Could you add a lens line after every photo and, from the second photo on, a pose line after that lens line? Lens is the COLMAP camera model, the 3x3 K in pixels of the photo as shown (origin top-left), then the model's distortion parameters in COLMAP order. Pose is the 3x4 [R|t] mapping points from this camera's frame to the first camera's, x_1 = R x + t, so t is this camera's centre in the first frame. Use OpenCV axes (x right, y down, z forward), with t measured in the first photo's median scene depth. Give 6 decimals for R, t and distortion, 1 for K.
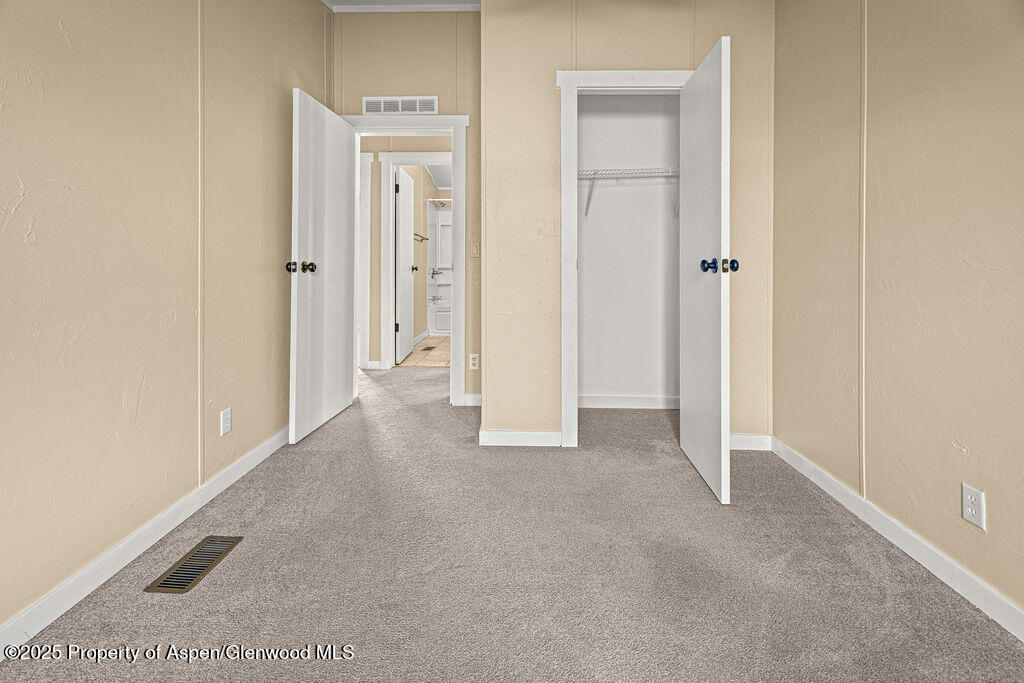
lens RADIAL K [[441.5, 0, 512.0], [0, 441.5, 341.5], [0, 0, 1]] dist [-0.000003, -0.000009]
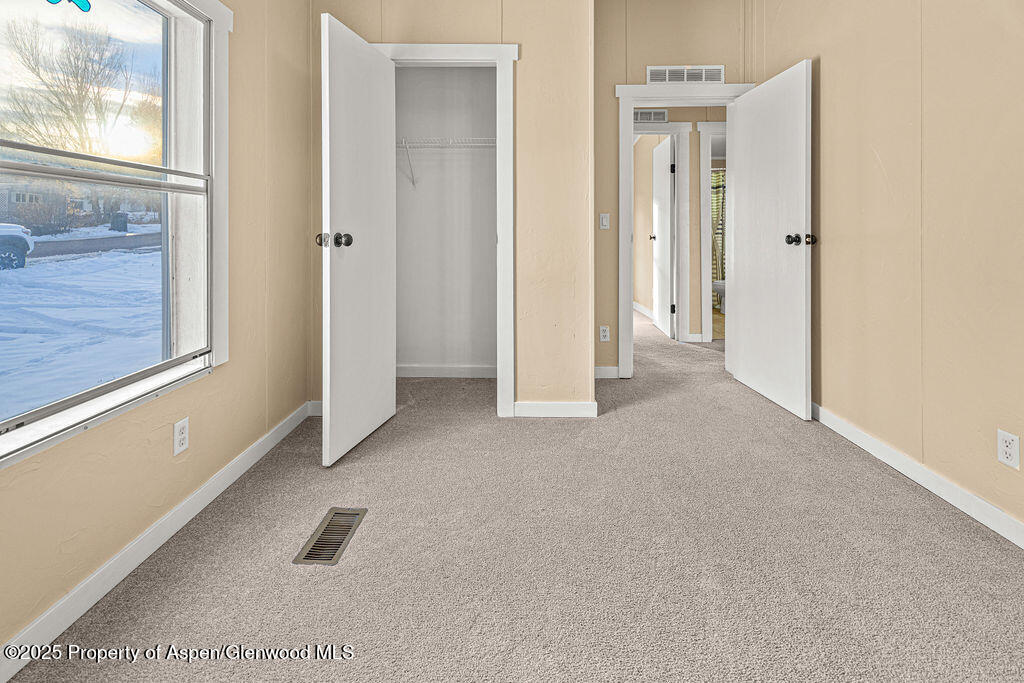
lens RADIAL K [[432.4, 0, 508.6], [0, 432.4, 315.5], [0, 0, 1]] dist [0.001641, -0.000073]
pose [[0.999943, 0.001141, 0.010661, -0.617152], [-0.001185, 0.999991, 0.004065, -0.000039], [-0.010656, -0.004077, 0.999935, 0.032555]]
